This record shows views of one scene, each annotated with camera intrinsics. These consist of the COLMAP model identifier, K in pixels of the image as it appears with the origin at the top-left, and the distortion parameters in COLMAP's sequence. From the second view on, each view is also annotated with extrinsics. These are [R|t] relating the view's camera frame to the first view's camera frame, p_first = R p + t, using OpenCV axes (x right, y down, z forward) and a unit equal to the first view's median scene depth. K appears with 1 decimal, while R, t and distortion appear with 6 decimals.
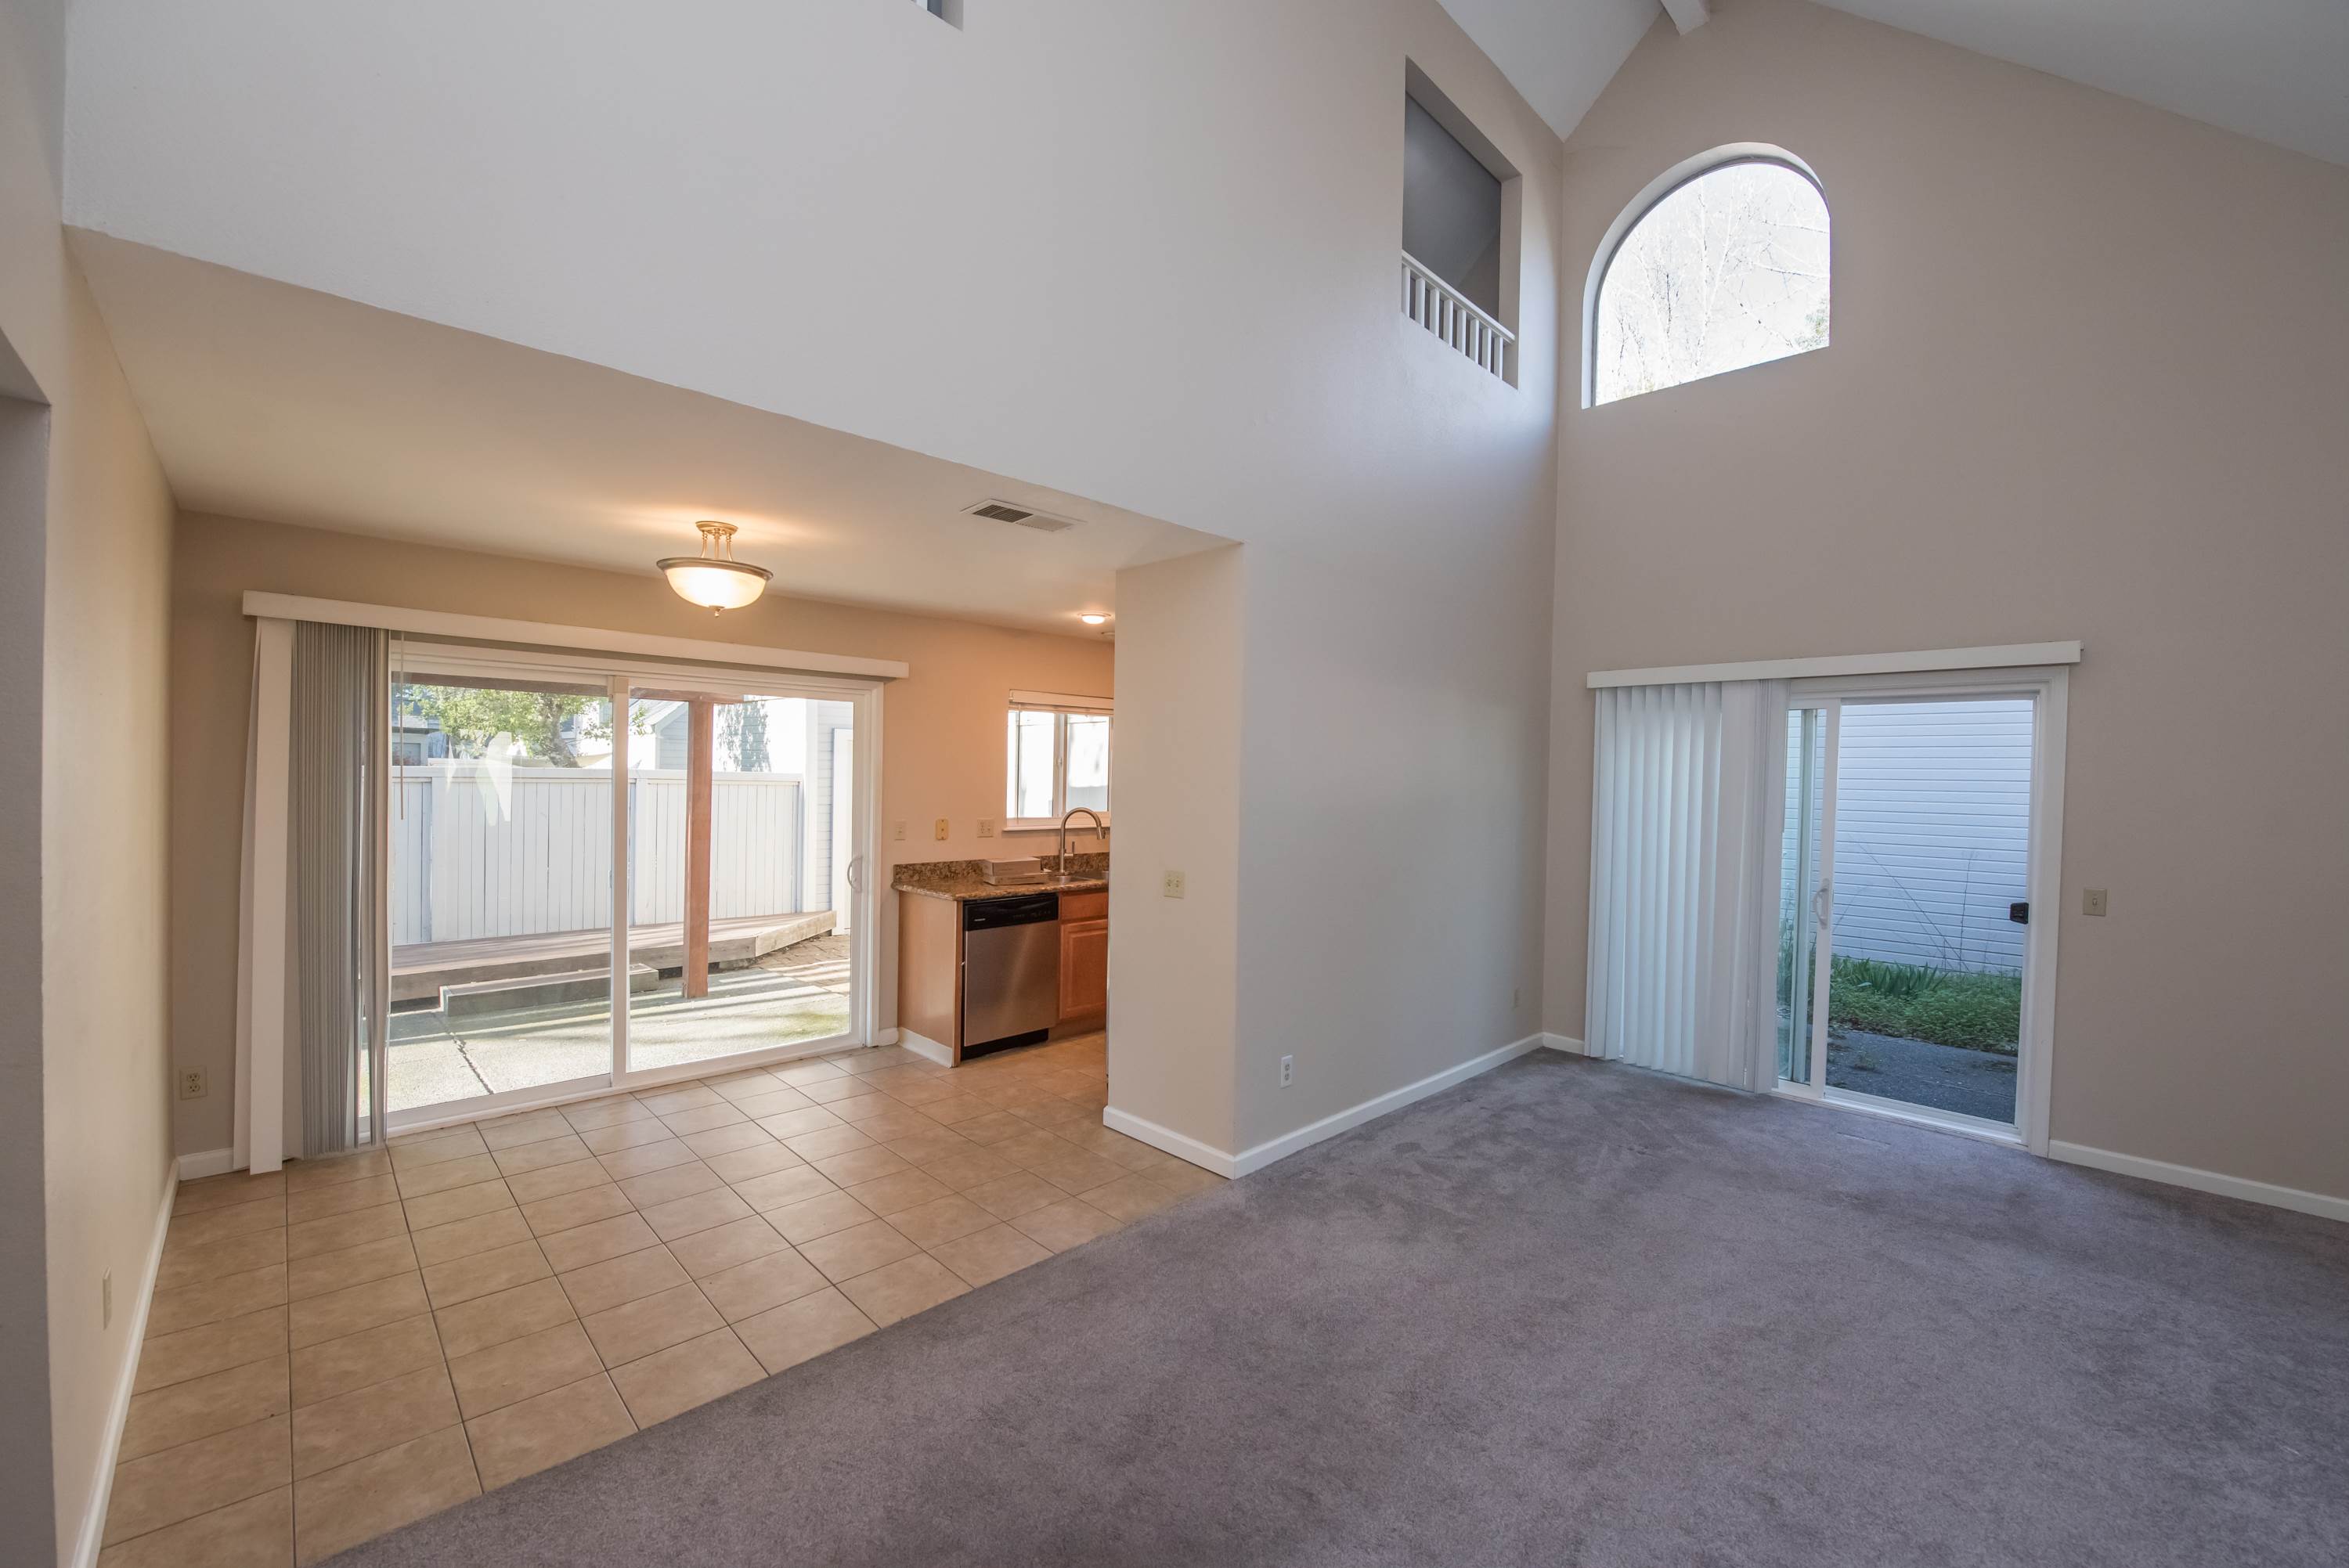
lens RADIAL K [[935.3, 0, 1169.7], [0, 935.3, 786.8], [0, 0, 1]] dist [-0.016056, 0.000092]
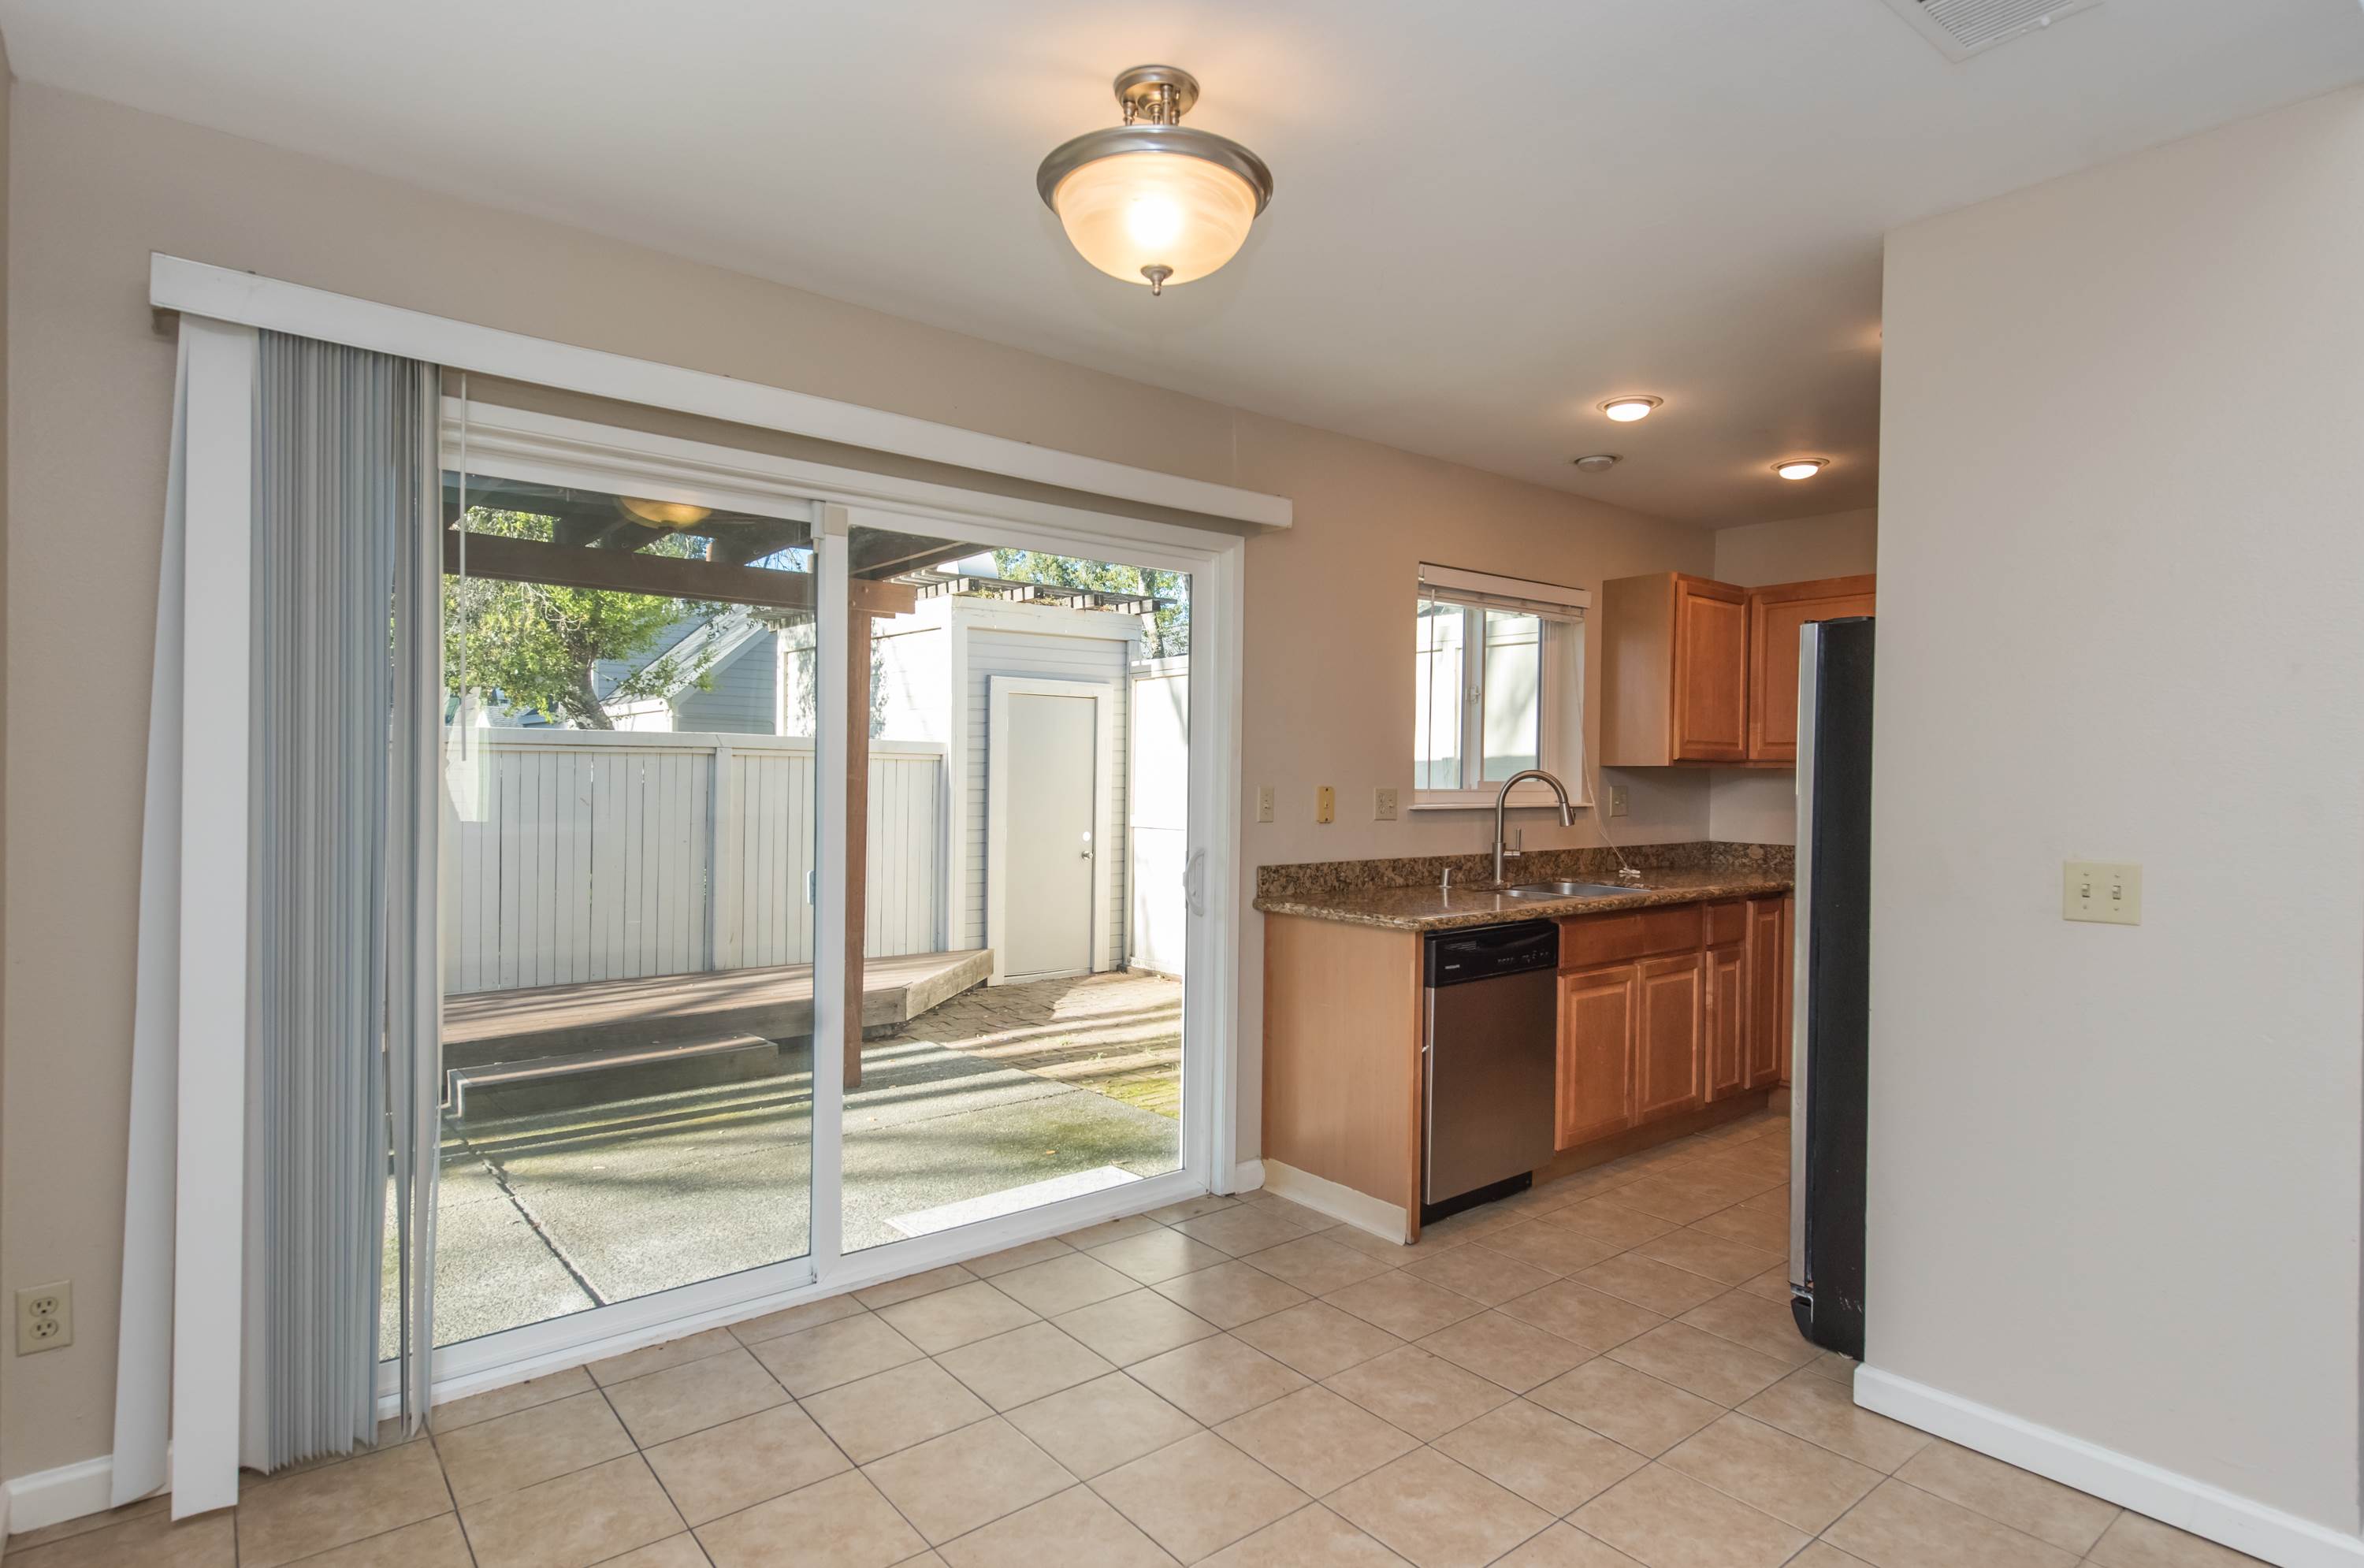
lens RADIAL K [[1225.4, 0, 1188.0], [0, 1225.4, 779.1], [0, 0, 1]] dist [0.010287, -0.000975]
pose [[0.996304, -0.007542, -0.085571, -0.272643], [0.006879, 0.999944, -0.008038, 0.036615], [0.085627, 0.007420, 0.996300, 0.267161]]
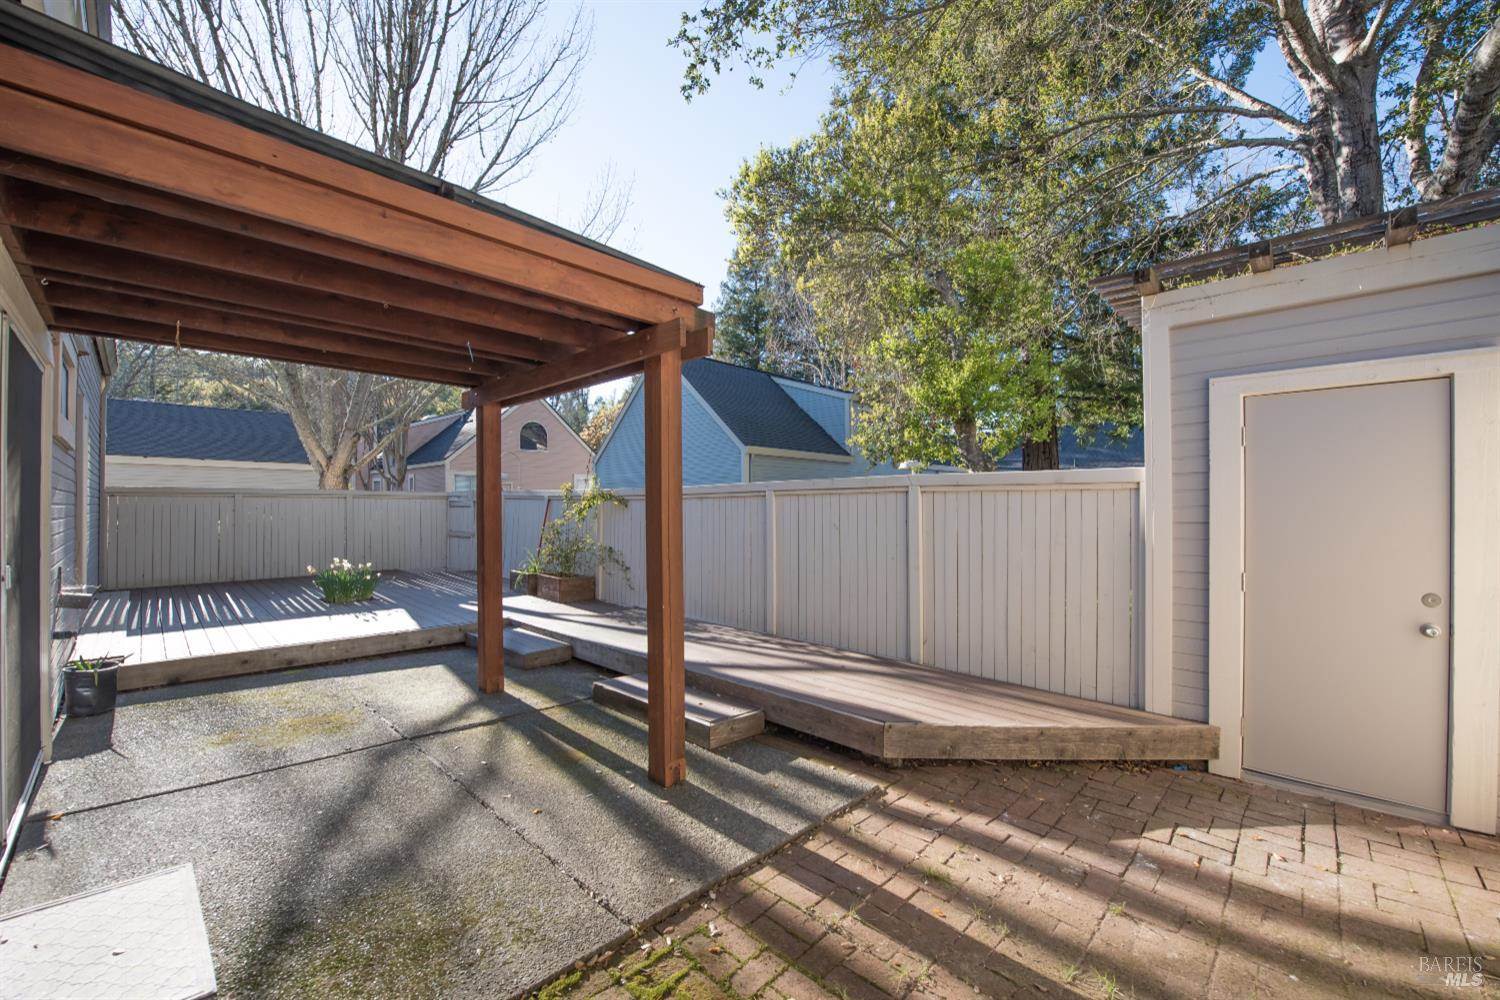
lens RADIAL K [[597.3, 0, 750.0], [0, 597.3, 501.8], [0, 0, 1]] dist [-0.016056, 0.000092]
pose [[0.041408, -0.021381, -0.998914, -0.070780], [-0.013264, 0.999671, -0.021947, 0.033602], [0.999054, 0.014158, 0.041111, 1.379562]]
